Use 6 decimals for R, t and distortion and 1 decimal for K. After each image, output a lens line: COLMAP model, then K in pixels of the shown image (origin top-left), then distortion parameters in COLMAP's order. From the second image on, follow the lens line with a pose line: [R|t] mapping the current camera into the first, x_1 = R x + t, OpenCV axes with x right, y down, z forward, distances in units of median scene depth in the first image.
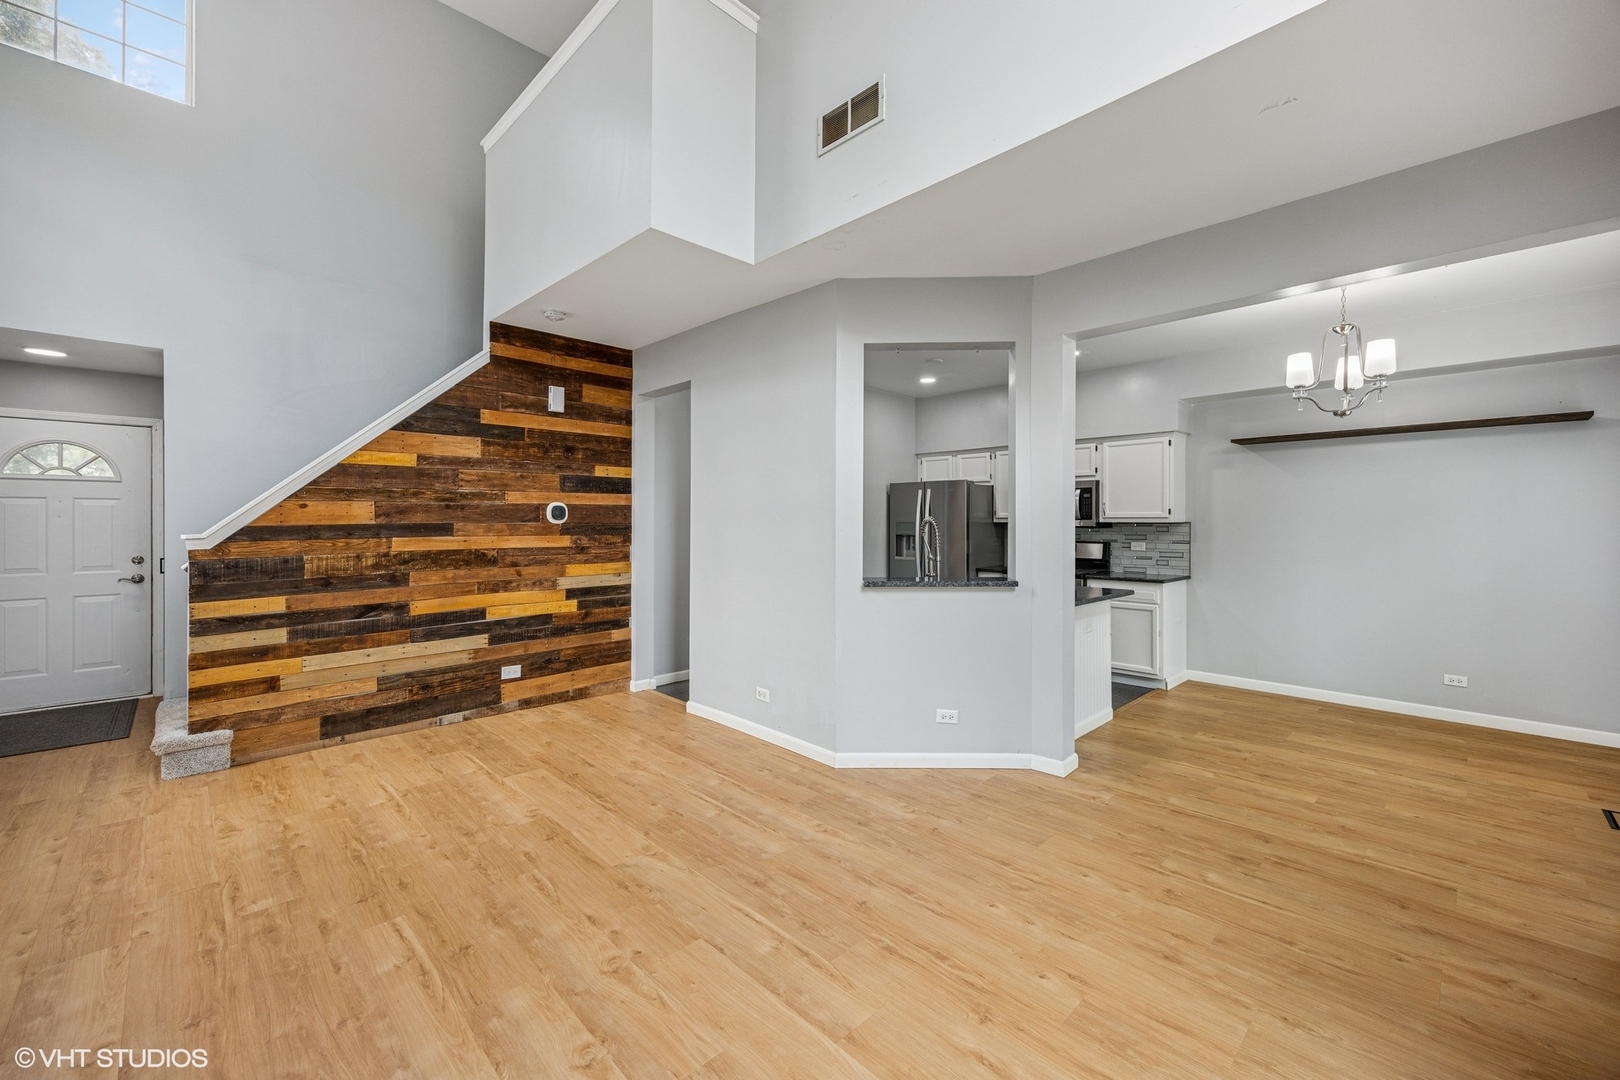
lens RADIAL K [[650.4, 0, 810.7], [0, 650.4, 524.5], [0, 0, 1]] dist [0.006832, -0.000073]
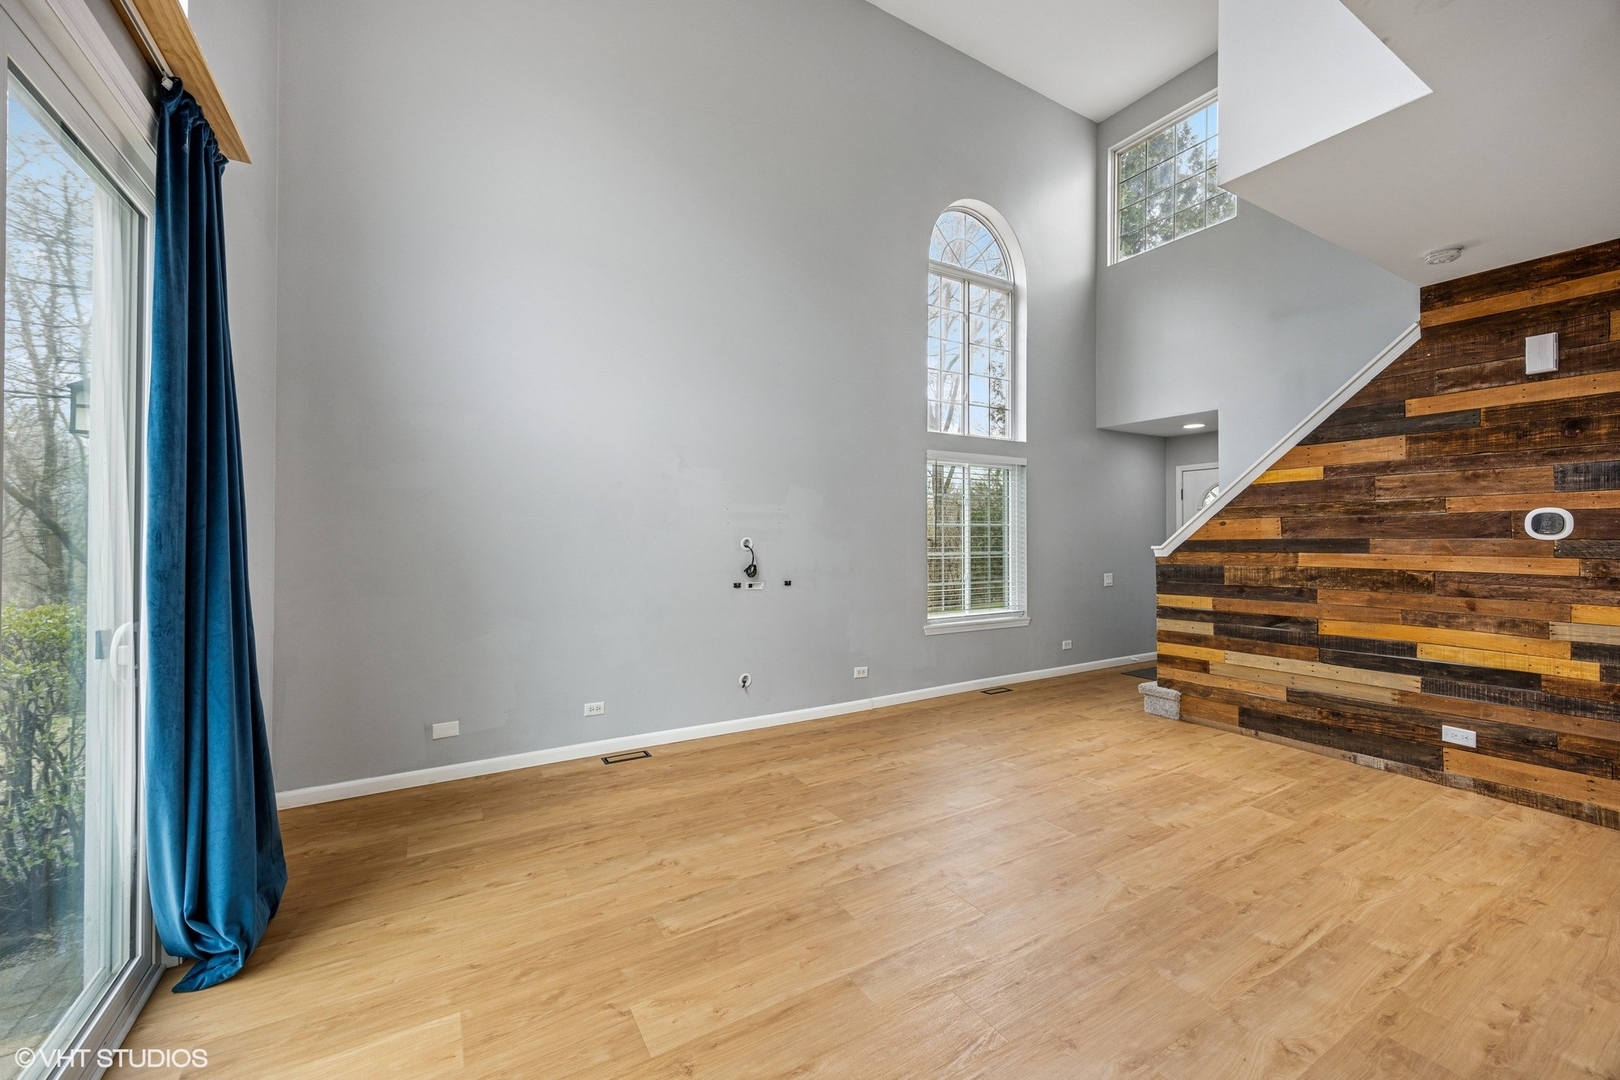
lens RADIAL K [[629.8, 0, 807.4], [0, 629.8, 535.3], [0, 0, 1]] dist [-0.000026, -0.000135]
pose [[-0.231812, -0.003884, -0.972753, 0.462122], [-0.006509, 0.999976, -0.002442, 0.000466], [0.972739, 0.005765, -0.231831, 0.470255]]
